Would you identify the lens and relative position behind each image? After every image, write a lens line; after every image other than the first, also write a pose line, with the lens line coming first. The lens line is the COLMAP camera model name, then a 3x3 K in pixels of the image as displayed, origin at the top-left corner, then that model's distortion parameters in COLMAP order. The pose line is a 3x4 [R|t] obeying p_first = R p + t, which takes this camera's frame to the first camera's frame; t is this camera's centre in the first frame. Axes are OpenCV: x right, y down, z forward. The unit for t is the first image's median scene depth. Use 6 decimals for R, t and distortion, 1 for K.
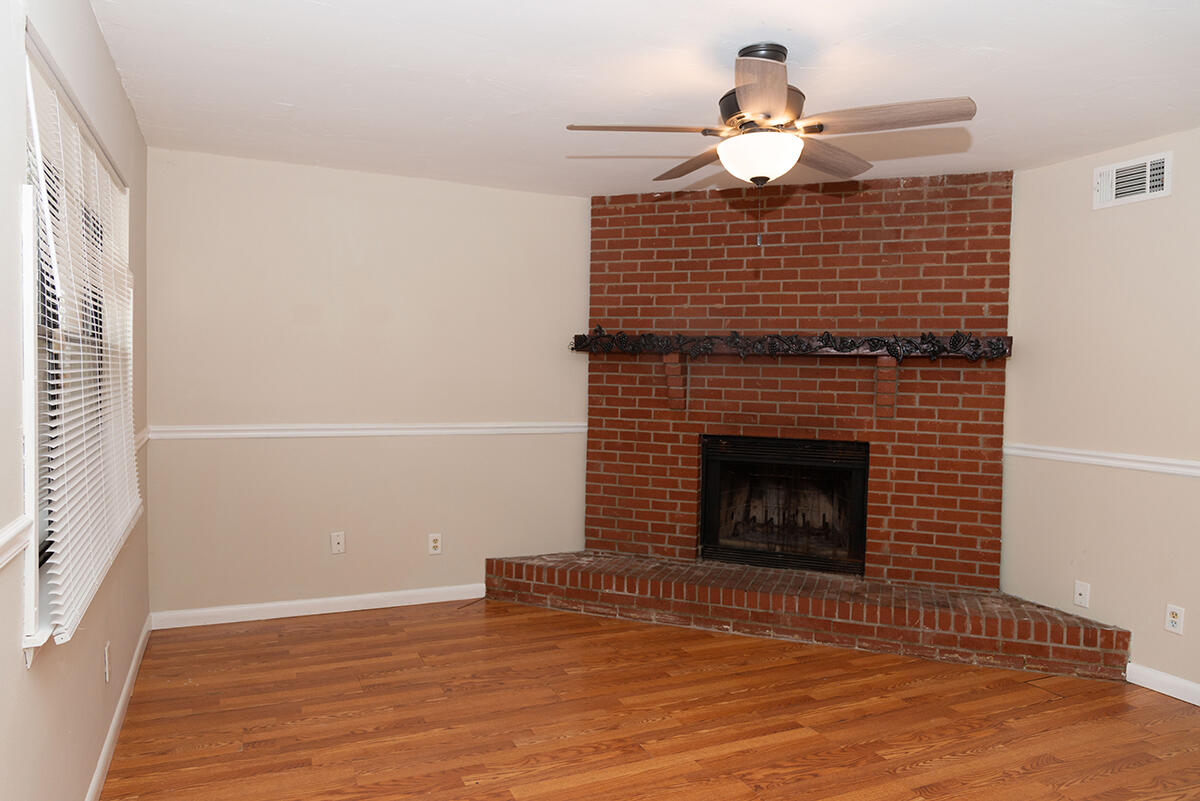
lens RADIAL K [[809.2, 0, 600.0], [0, 809.2, 400.5], [0, 0, 1]] dist [-0.073787, 0.125662]
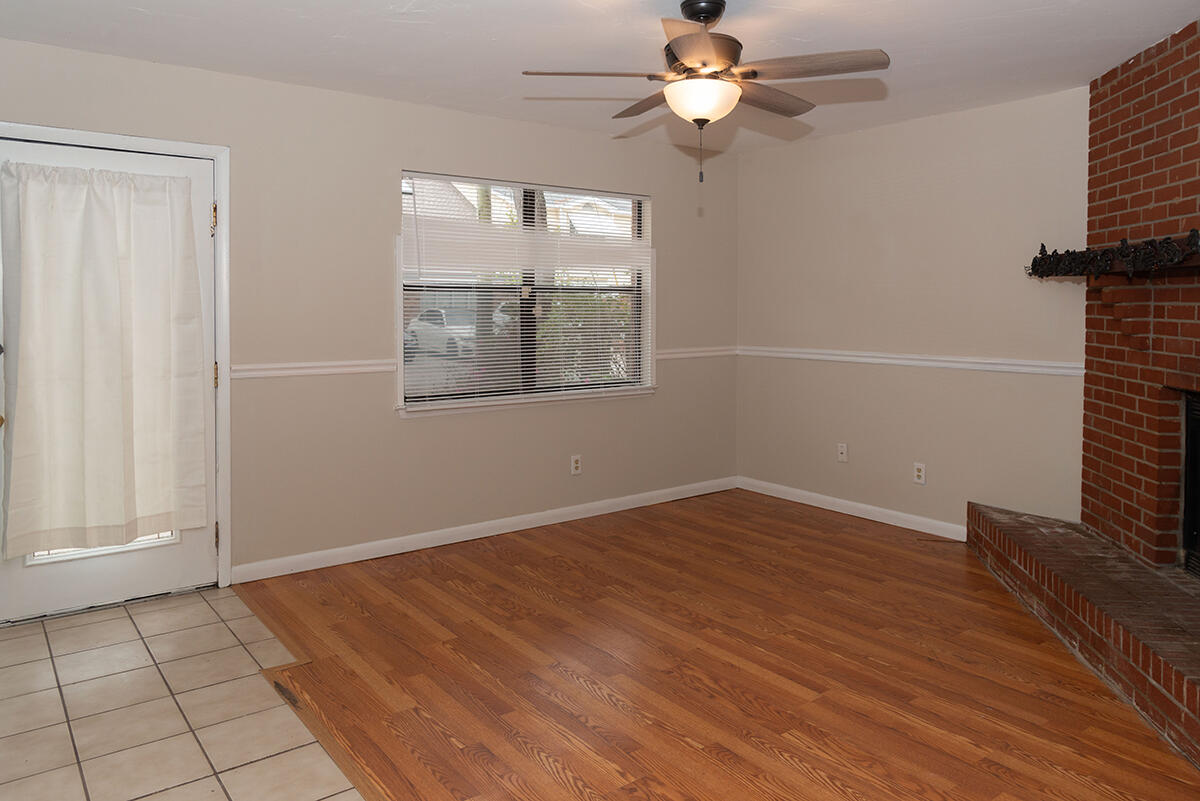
lens RADIAL K [[831.5, 0, 598.1], [0, 831.5, 354.2], [0, 0, 1]] dist [-0.001814, -0.005189]
pose [[0.232096, 0.041815, -0.971794, 0.724690], [-0.041730, 0.998584, 0.033001, 0.011291], [0.971797, 0.032894, 0.233512, 0.365617]]
